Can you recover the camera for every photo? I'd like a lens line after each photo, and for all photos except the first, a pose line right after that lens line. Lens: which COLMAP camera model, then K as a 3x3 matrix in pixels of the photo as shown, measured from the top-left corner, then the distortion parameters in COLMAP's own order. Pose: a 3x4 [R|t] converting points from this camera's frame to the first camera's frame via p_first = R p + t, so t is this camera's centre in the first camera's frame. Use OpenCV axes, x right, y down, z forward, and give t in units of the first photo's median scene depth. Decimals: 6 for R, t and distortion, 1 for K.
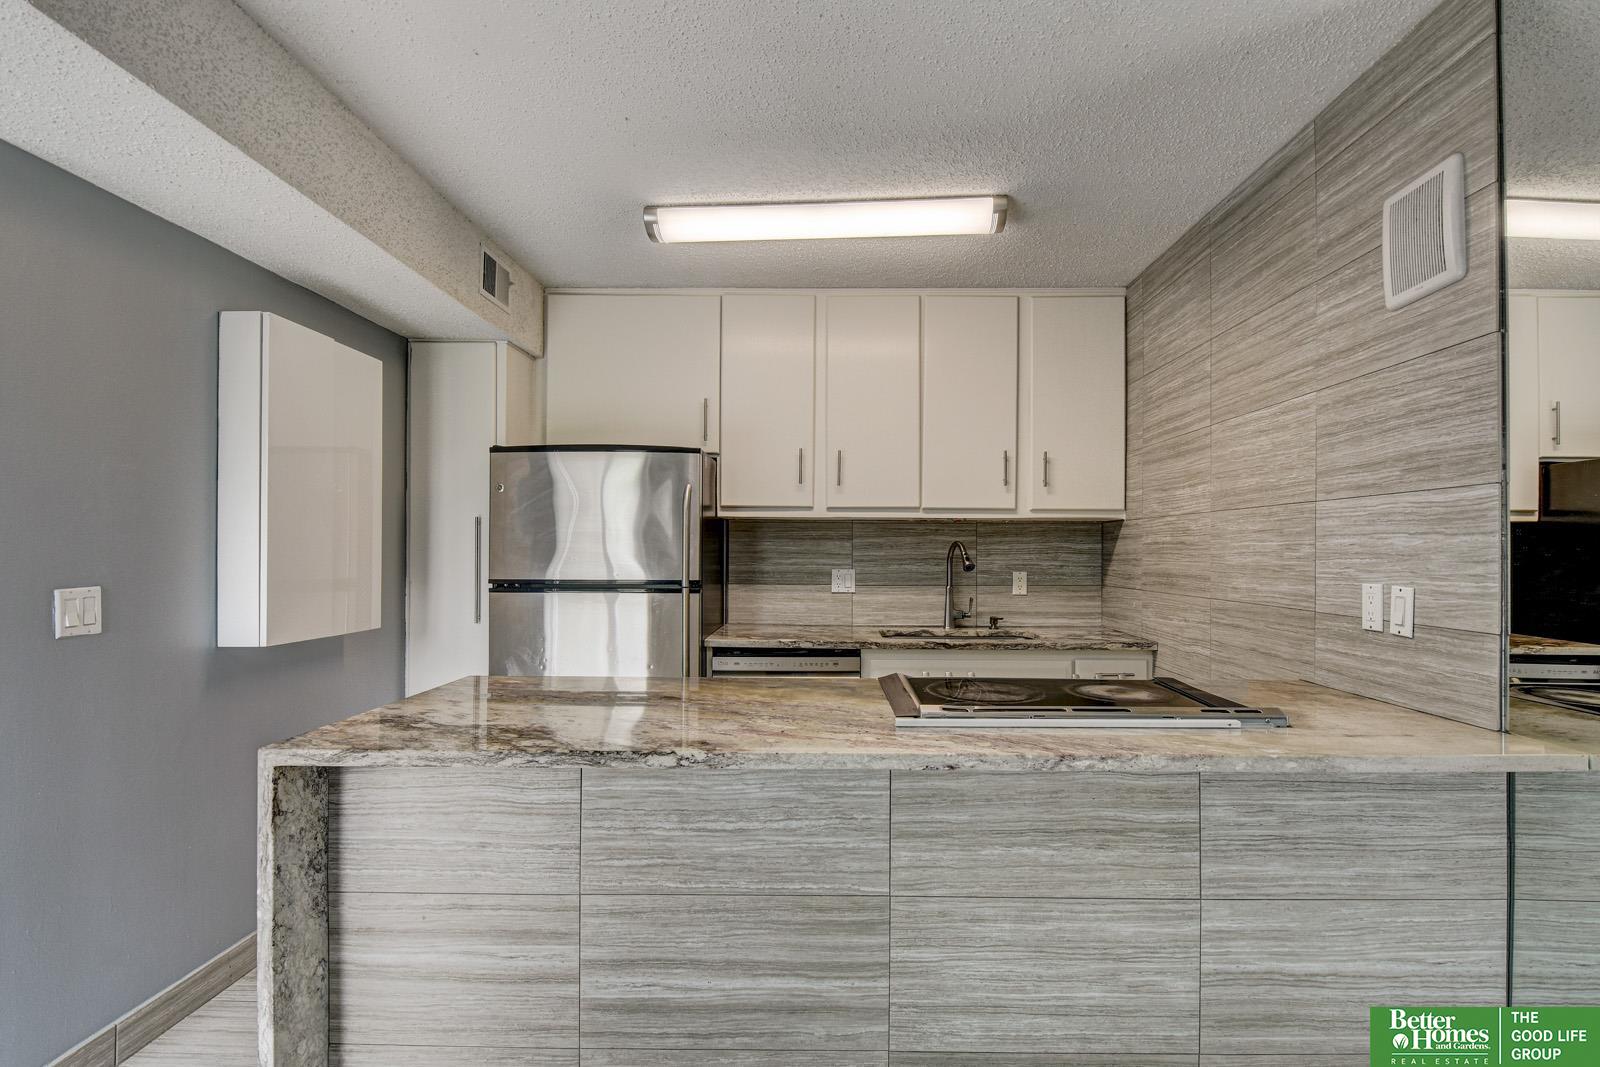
lens RADIAL K [[797.2, 0, 827.9], [0, 797.2, 542.8], [0, 0, 1]] dist [-0.001820, -0.001231]
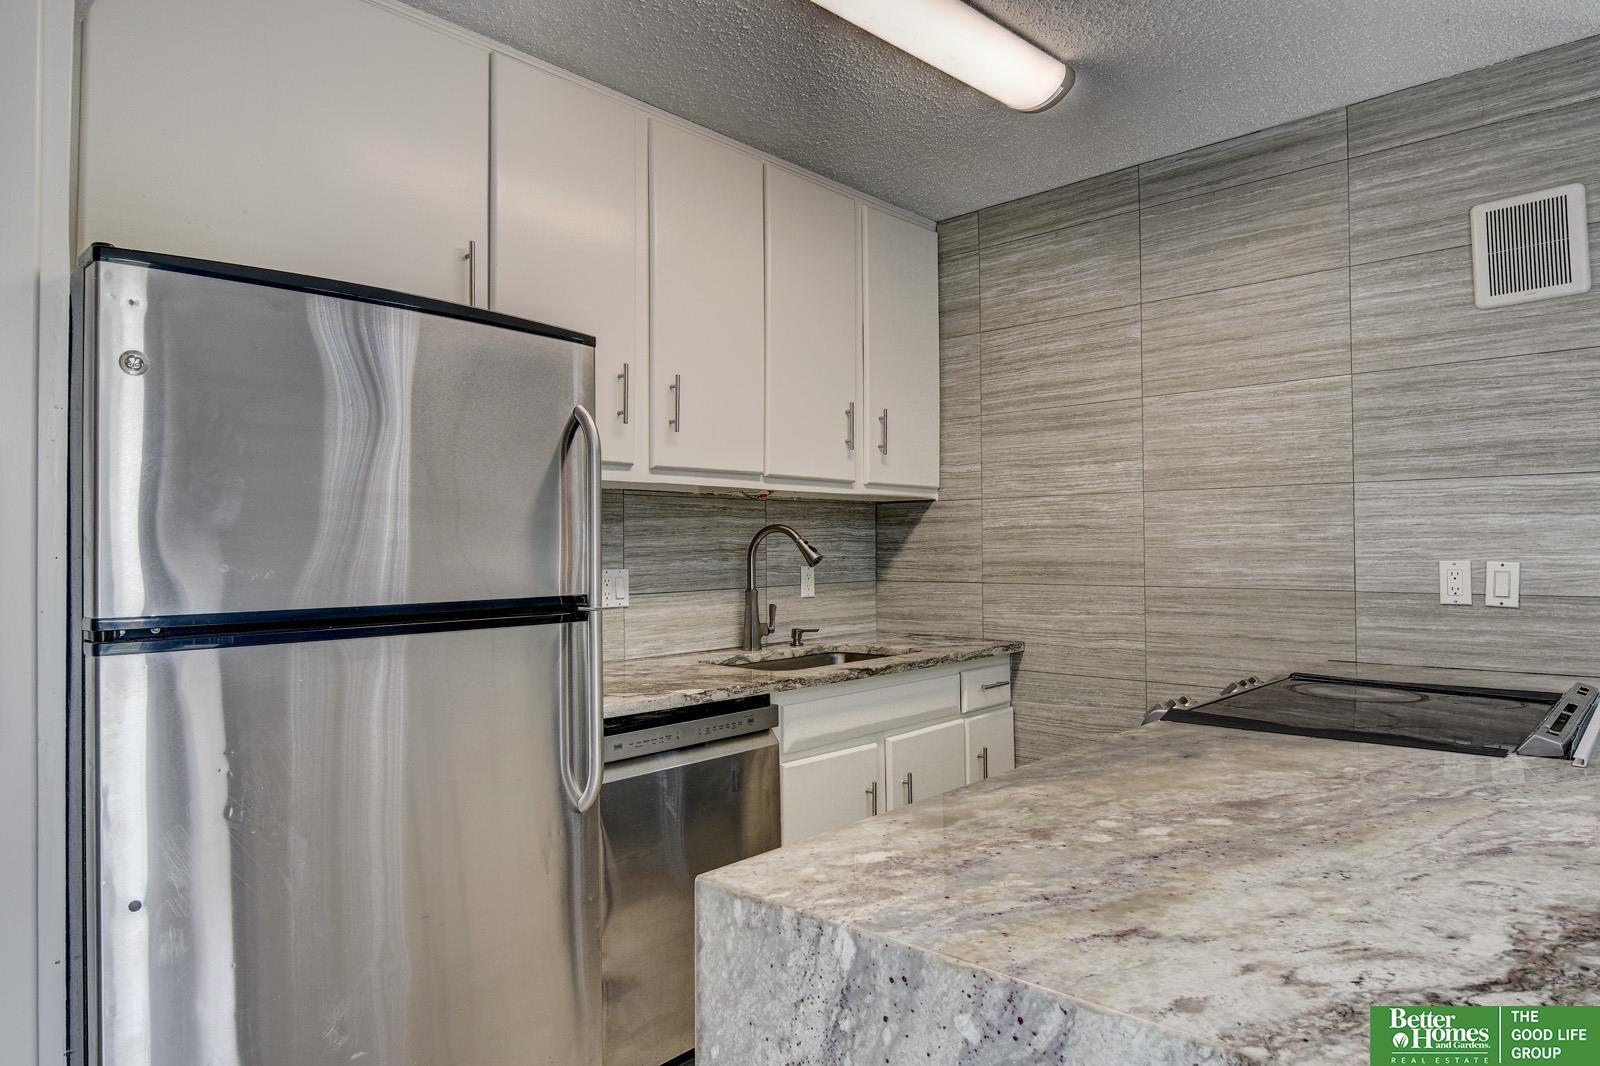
lens RADIAL K [[962.8, 0, 800.0], [0, 962.8, 533.0], [0, 0, 1]] dist [-0.004498, -0.001609]
pose [[0.670250, 0.001180, 0.742134, -0.788134], [0.002824, 0.999987, -0.004141, 0.015590], [-0.742130, 0.004871, 0.670238, 0.720618]]
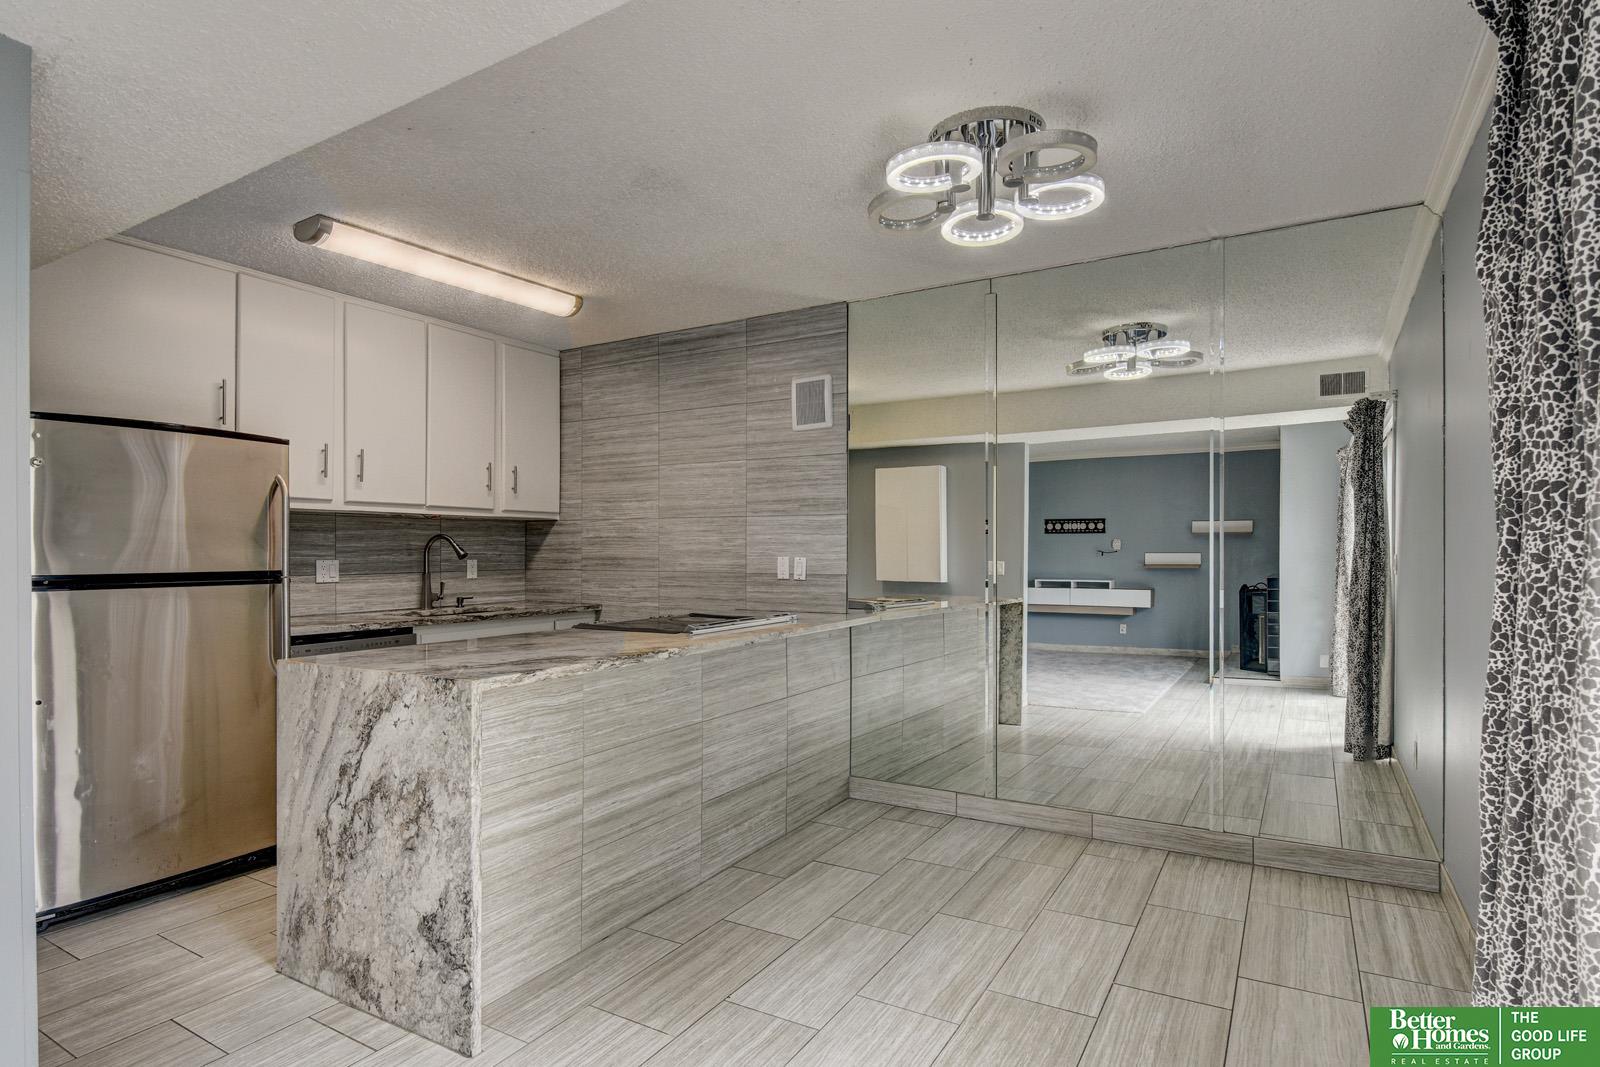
lens RADIAL K [[838.0, 0, 801.5], [0, 838.0, 548.6], [0, 0, 1]] dist [0.001296, 0.000077]
pose [[0.498258, -0.003464, 0.867022, -1.126074], [-0.007014, 0.999943, 0.008026, 0.009425], [-0.867000, -0.010080, 0.498205, -0.143372]]
